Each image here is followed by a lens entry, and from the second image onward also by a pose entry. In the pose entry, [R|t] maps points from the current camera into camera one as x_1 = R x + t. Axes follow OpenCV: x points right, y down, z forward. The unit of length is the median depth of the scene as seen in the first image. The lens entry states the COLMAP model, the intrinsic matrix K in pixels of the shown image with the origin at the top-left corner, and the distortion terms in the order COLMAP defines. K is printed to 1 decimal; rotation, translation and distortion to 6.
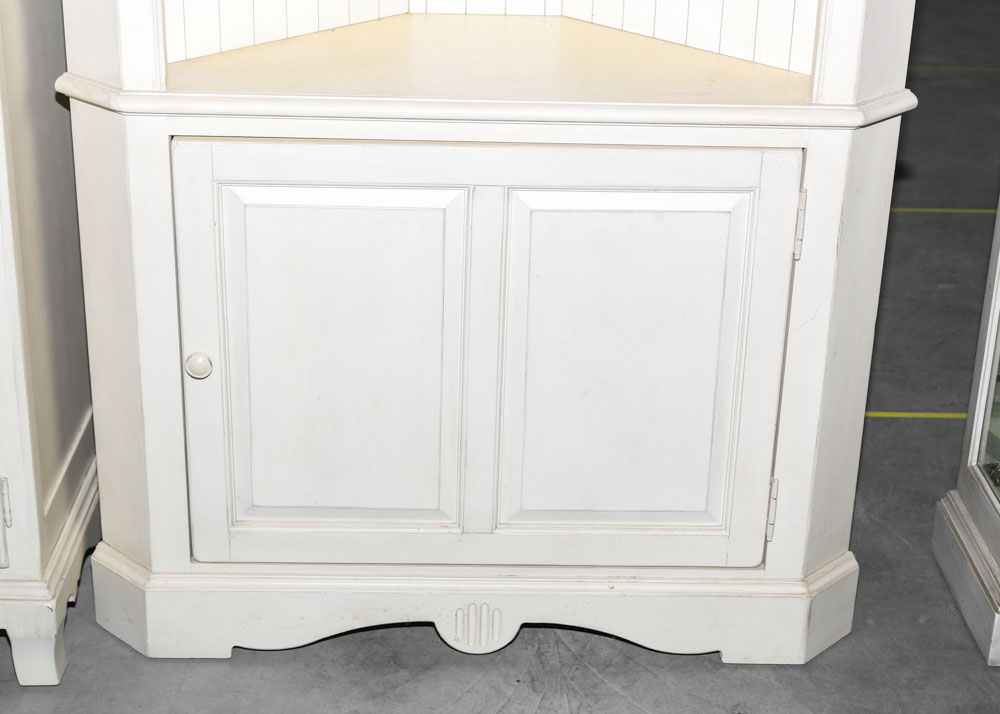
lens RADIAL K [[1821.4, 0, 492.8], [0, 1821.4, 357.3], [0, 0, 1]] dist [0.004068, 0.000000]
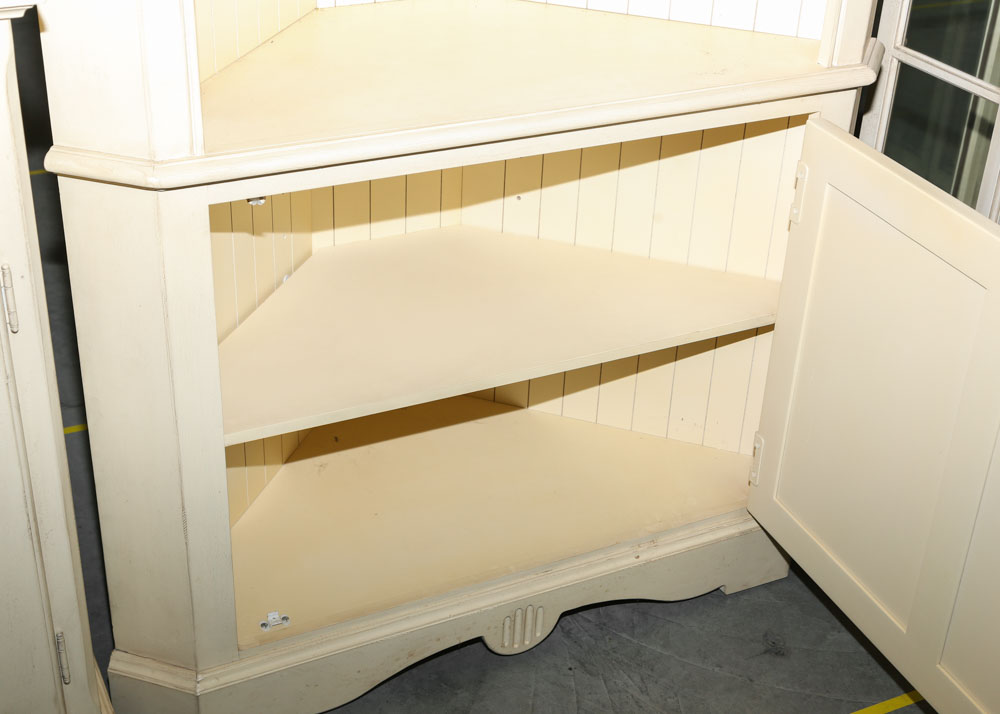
lens RADIAL K [[1473.0, 0, 503.1], [0, 1473.0, 354.6], [0, 0, 1]] dist [0.021047, 0.000000]
pose [[0.902045, -0.204613, 0.380062, -0.294596], [0.157387, 0.975801, 0.151795, -0.122216], [-0.401925, -0.077109, 0.912420, 0.282330]]
